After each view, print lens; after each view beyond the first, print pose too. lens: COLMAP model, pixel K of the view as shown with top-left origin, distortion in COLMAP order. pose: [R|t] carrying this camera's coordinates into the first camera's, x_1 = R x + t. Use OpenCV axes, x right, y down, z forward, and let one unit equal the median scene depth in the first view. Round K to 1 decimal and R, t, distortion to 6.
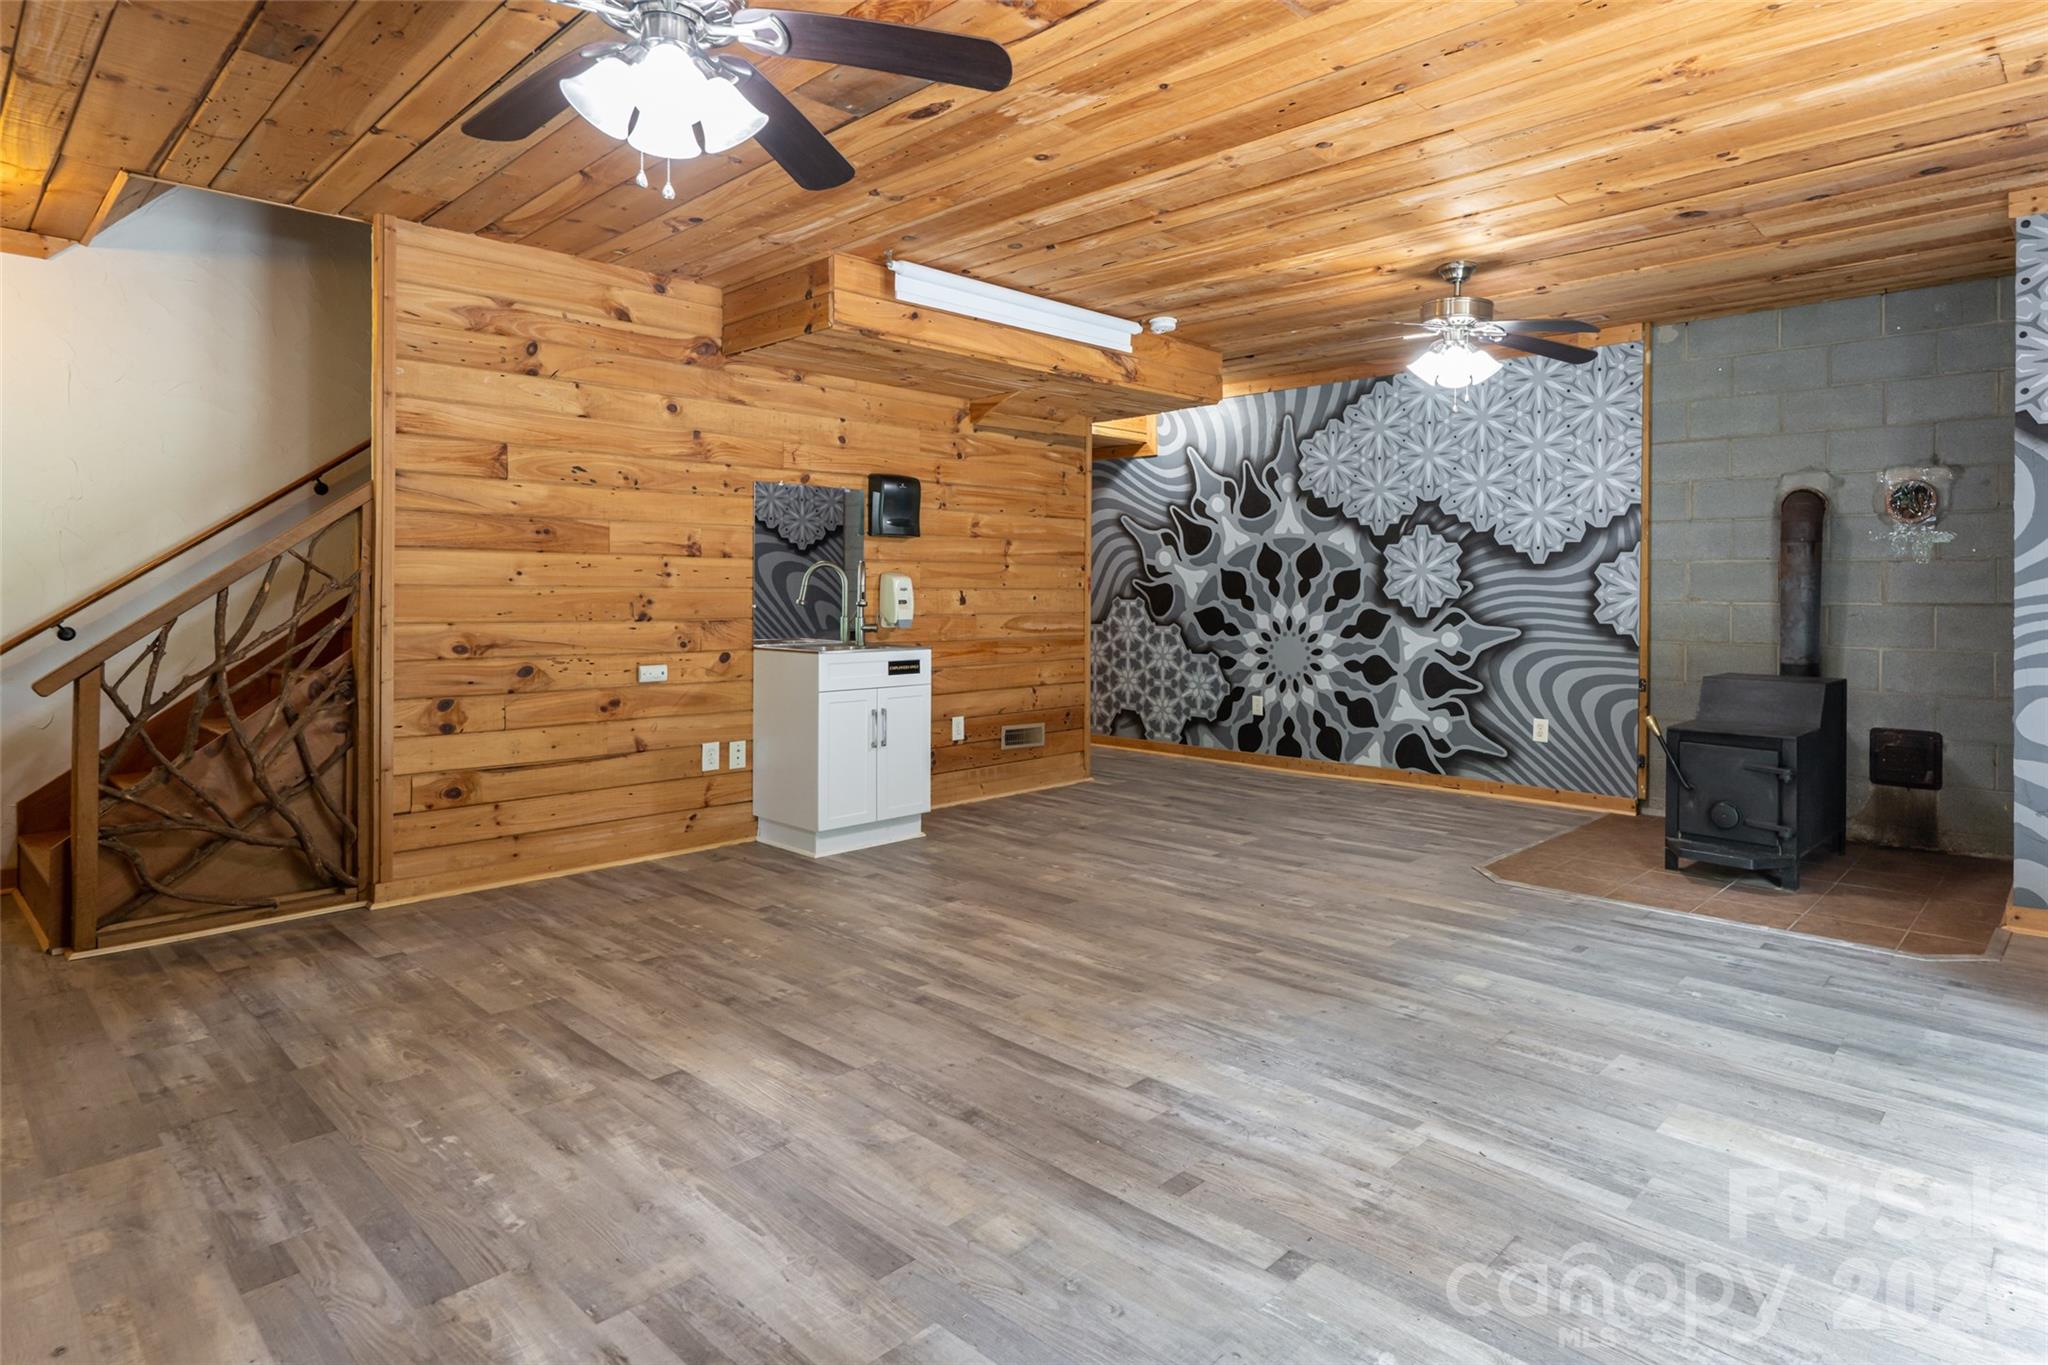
lens RADIAL K [[1146.4, 0, 1039.4], [0, 1146.4, 599.5], [0, 0, 1]] dist [-0.002197, -0.000997]
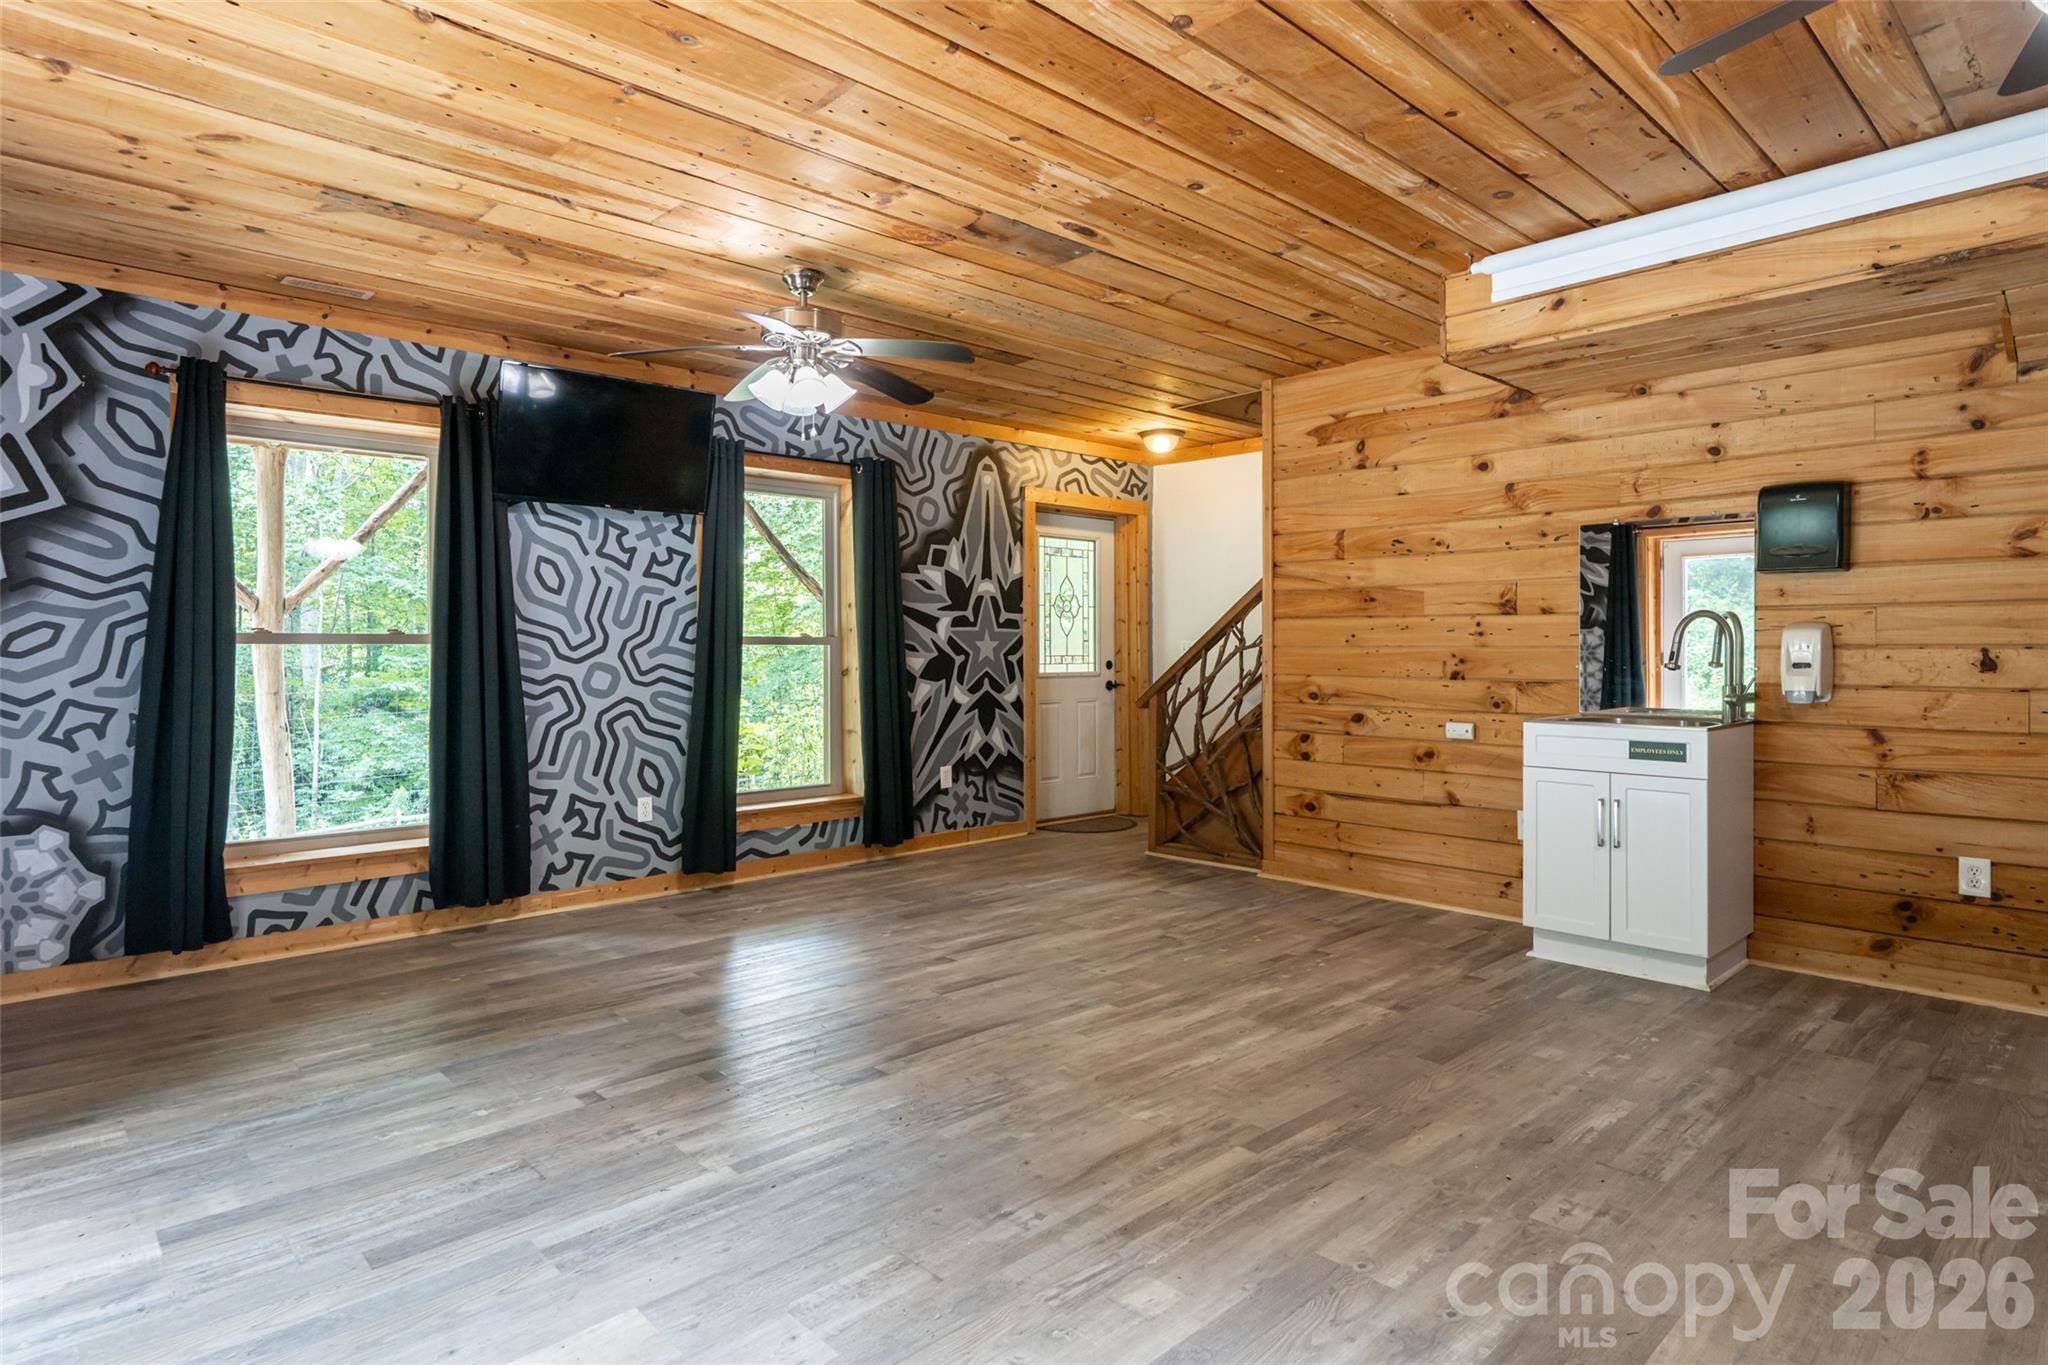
lens RADIAL K [[1083.3, 0, 1024.5], [0, 1083.3, 663.5], [0, 0, 1]] dist [-0.004266, 0.000968]
pose [[-0.044021, 0.011590, -0.998963, 0.720782], [-0.004532, 0.999920, 0.011801, -0.005935], [0.999020, 0.005047, -0.043965, 0.727569]]
